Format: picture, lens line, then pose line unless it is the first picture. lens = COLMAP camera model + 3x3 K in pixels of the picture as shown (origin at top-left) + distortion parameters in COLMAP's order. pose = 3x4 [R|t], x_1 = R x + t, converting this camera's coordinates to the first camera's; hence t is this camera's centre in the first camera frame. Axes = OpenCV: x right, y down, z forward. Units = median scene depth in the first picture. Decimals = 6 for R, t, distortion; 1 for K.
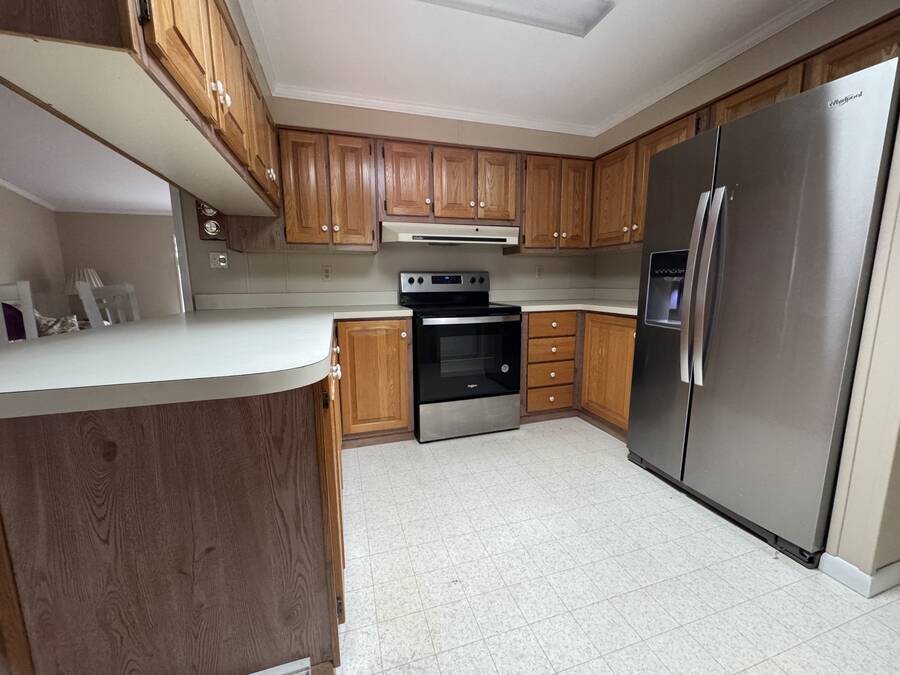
lens RADIAL K [[357.0, 0, 451.8], [0, 357.0, 336.8], [0, 0, 1]] dist [0.000783, 0.000053]
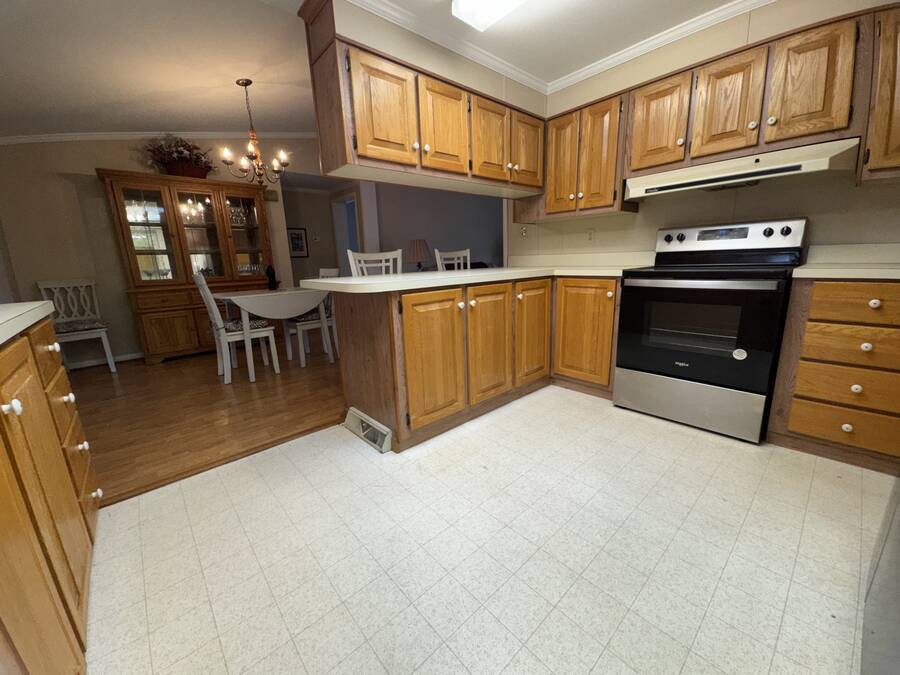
lens RADIAL K [[357.0, 0, 450.4], [0, 357.0, 338.8], [0, 0, 1]] dist [0.000783, 0.000053]
pose [[0.413295, 0.194353, -0.889614, 0.558878], [-0.102523, 0.980677, 0.166618, -0.004617], [0.904807, 0.022343, 0.425235, 0.151831]]
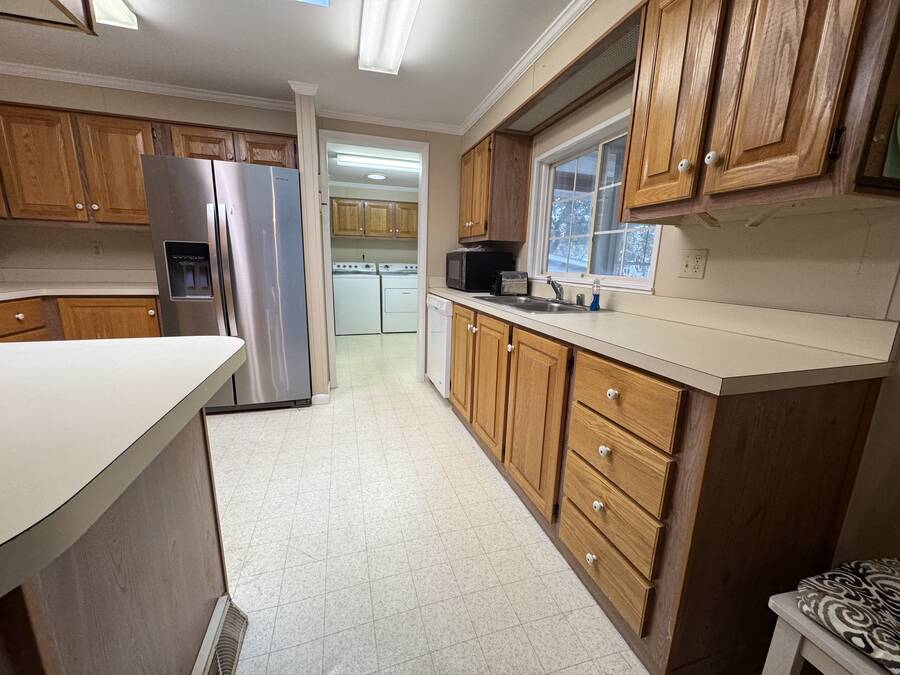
lens RADIAL K [[357.0, 0, 447.8], [0, 357.0, 338.4], [0, 0, 1]] dist [0.000783, 0.000053]
pose [[0.014172, -0.201258, 0.979436, -0.515235], [0.124464, 0.972271, 0.197984, -0.028312], [-0.992123, 0.119098, 0.038829, 0.038164]]
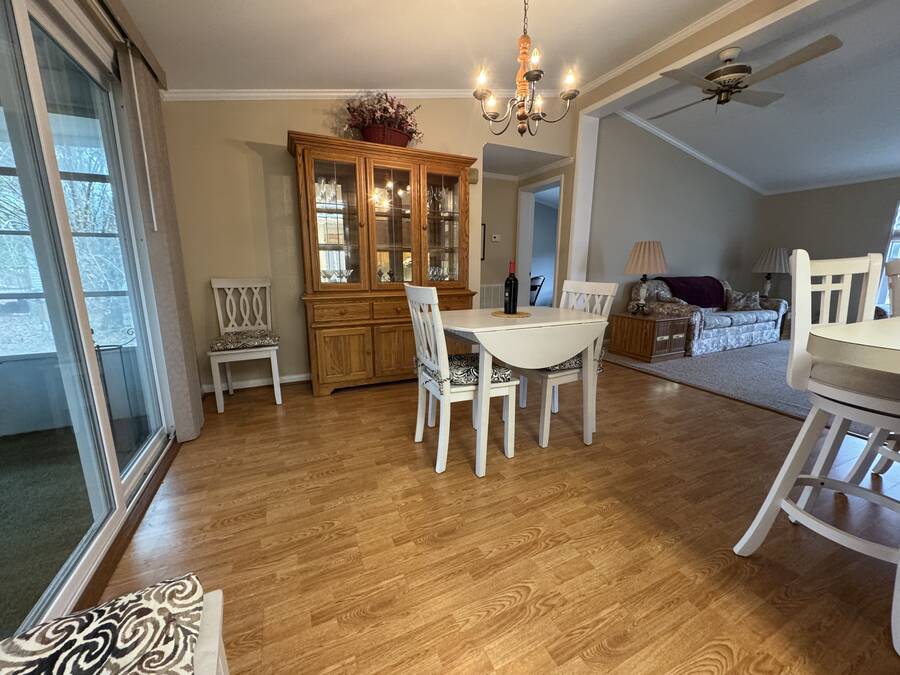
lens RADIAL K [[357.0, 0, 451.7], [0, 357.0, 335.5], [0, 0, 1]] dist [0.000783, 0.000053]
pose [[0.134179, 0.204964, -0.969529, -0.187652], [-0.148012, 0.971546, 0.184906, 0.026137], [0.979841, 0.118691, 0.160698, -0.150722]]
